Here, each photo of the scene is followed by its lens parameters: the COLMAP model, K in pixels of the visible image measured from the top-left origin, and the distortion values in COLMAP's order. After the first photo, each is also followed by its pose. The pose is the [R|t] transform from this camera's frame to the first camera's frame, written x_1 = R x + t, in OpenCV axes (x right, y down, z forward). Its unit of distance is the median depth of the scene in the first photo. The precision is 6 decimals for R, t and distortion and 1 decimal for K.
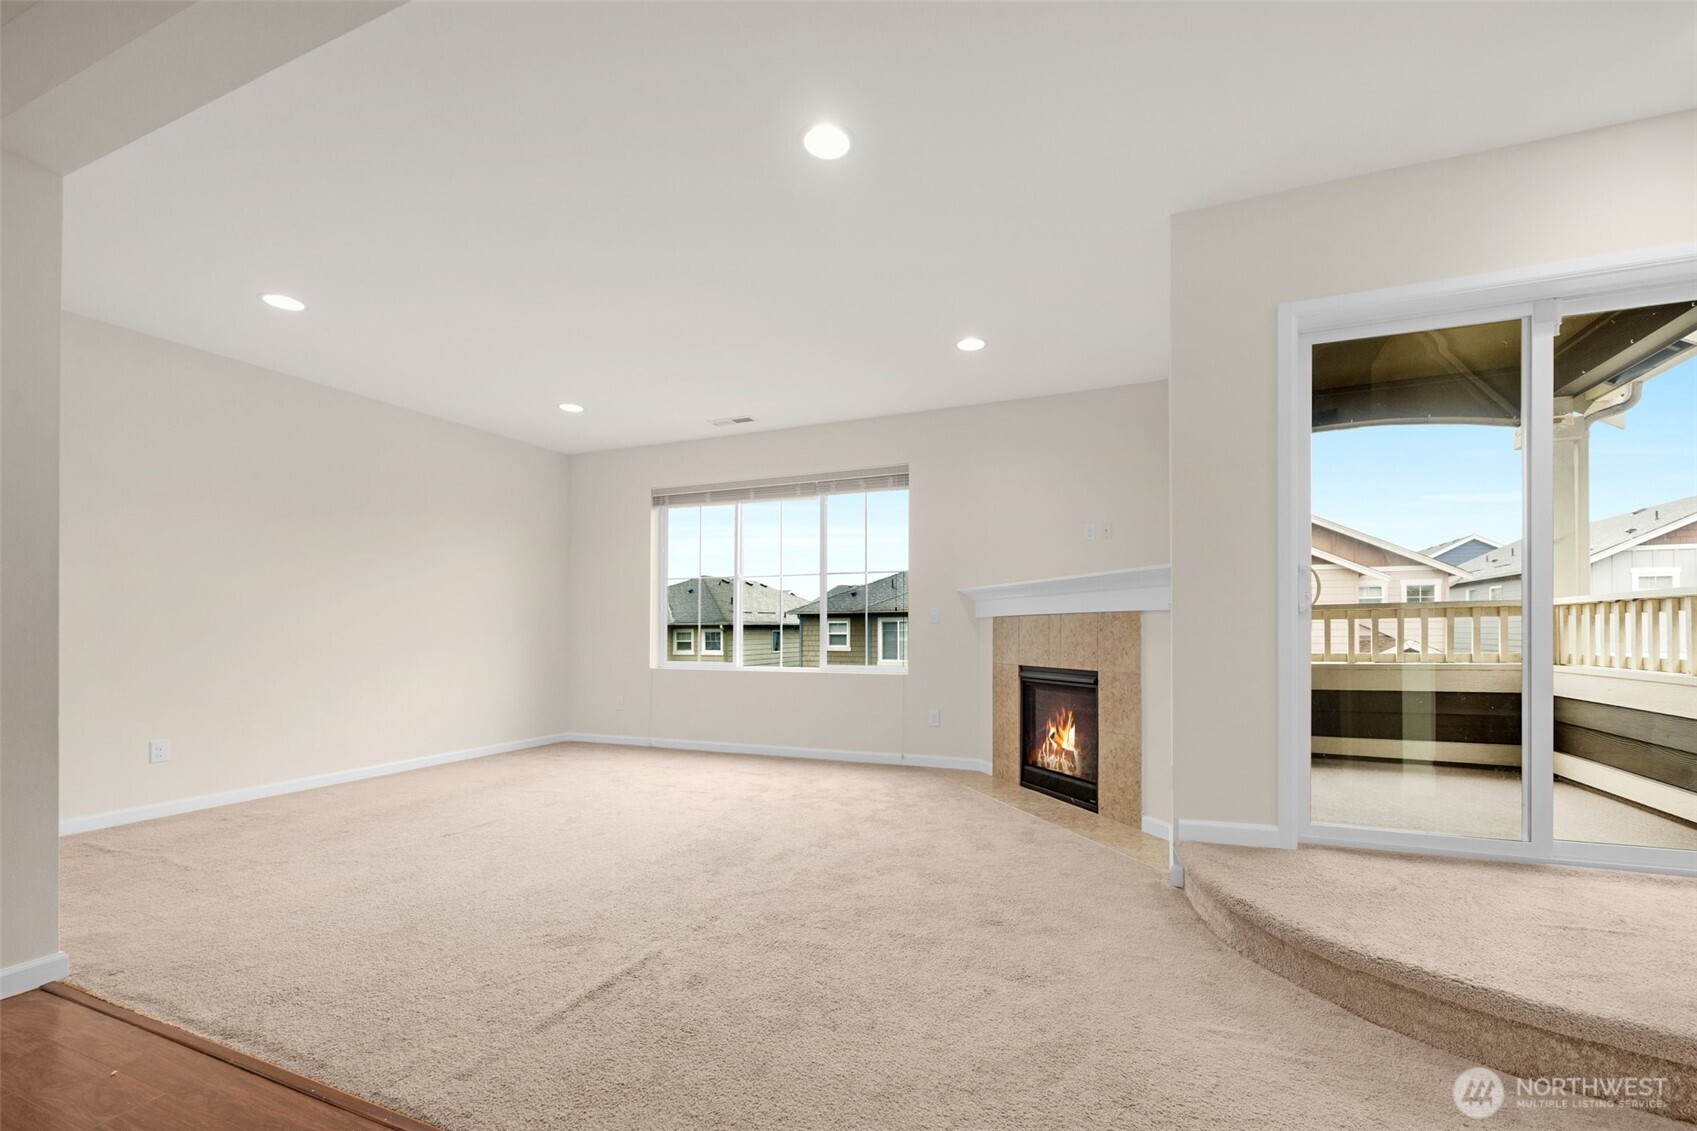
lens RADIAL K [[671.9, 0, 885.5], [0, 671.9, 636.0], [0, 0, 1]] dist [-0.003810, -0.000220]
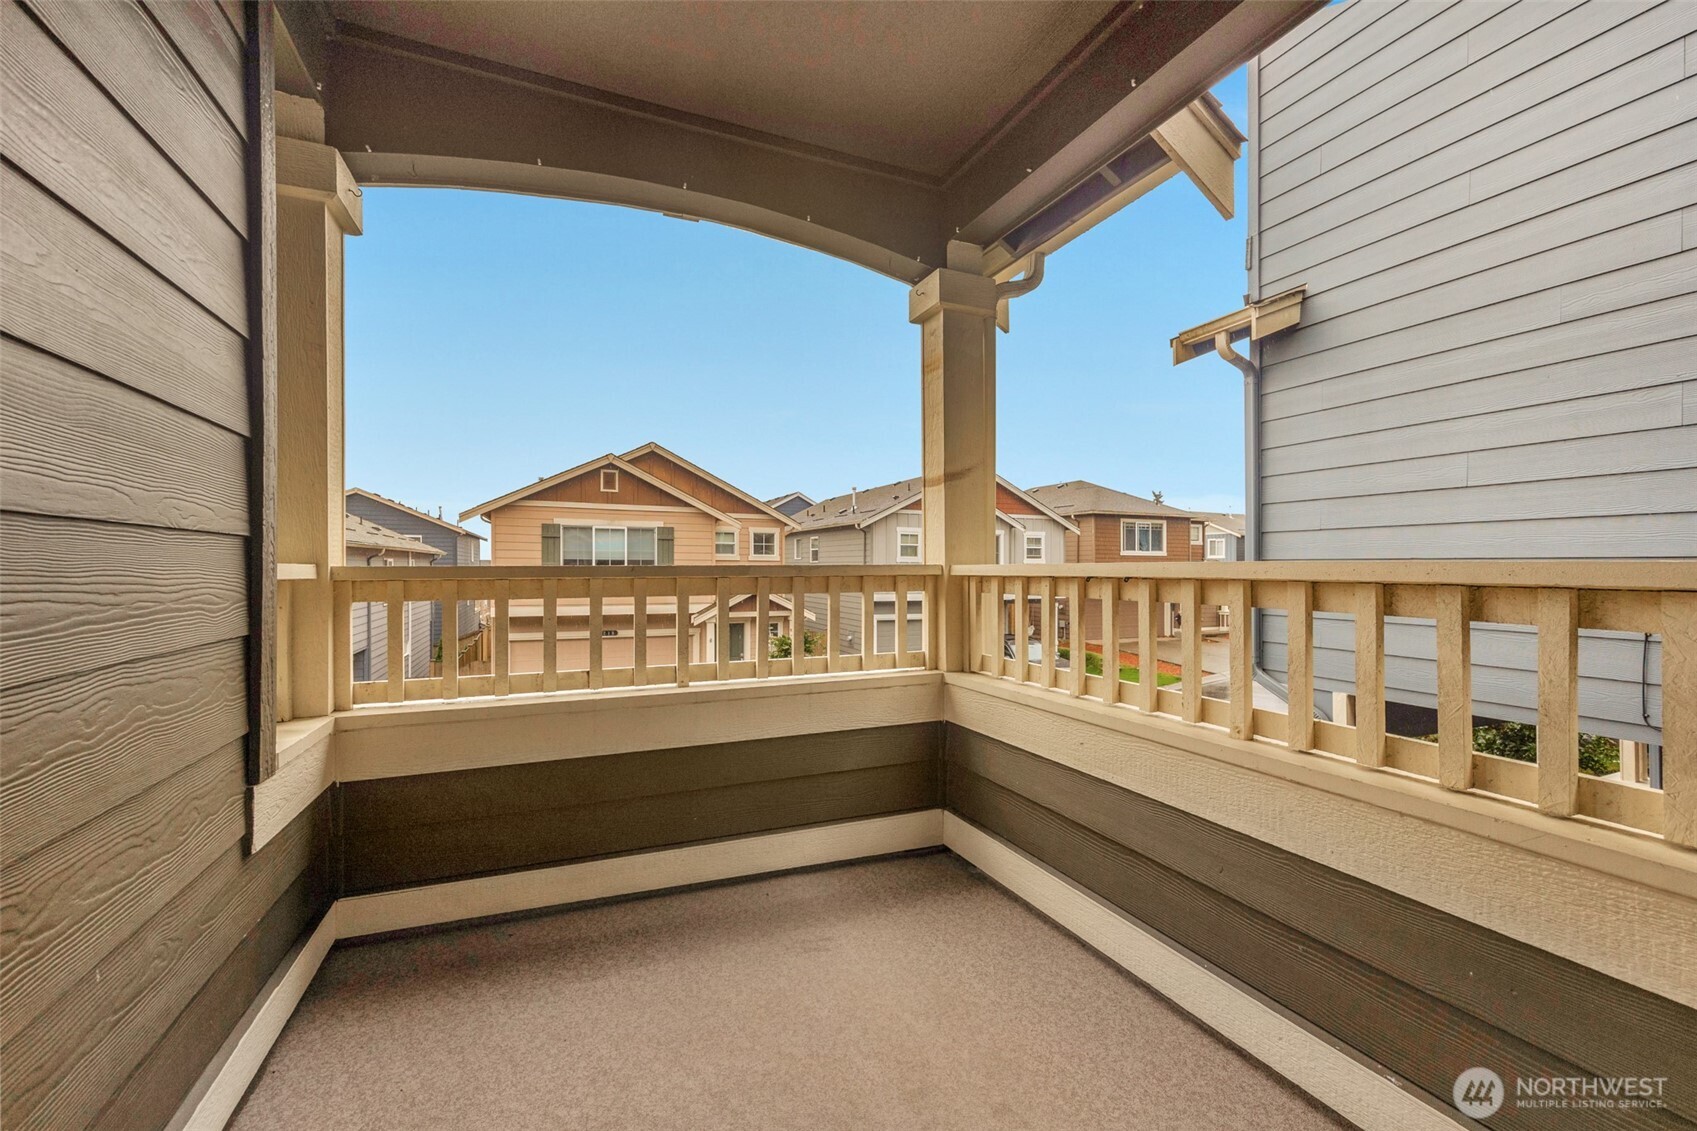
lens RADIAL K [[671.9, 0, 848.2], [0, 671.9, 568.1], [0, 0, 1]] dist [-0.003810, -0.000220]
pose [[0.696312, 0.006205, 0.717712, 0.132197], [-0.004426, 0.999981, -0.004352, -0.017072], [-0.717726, -0.000146, 0.696326, 0.170314]]
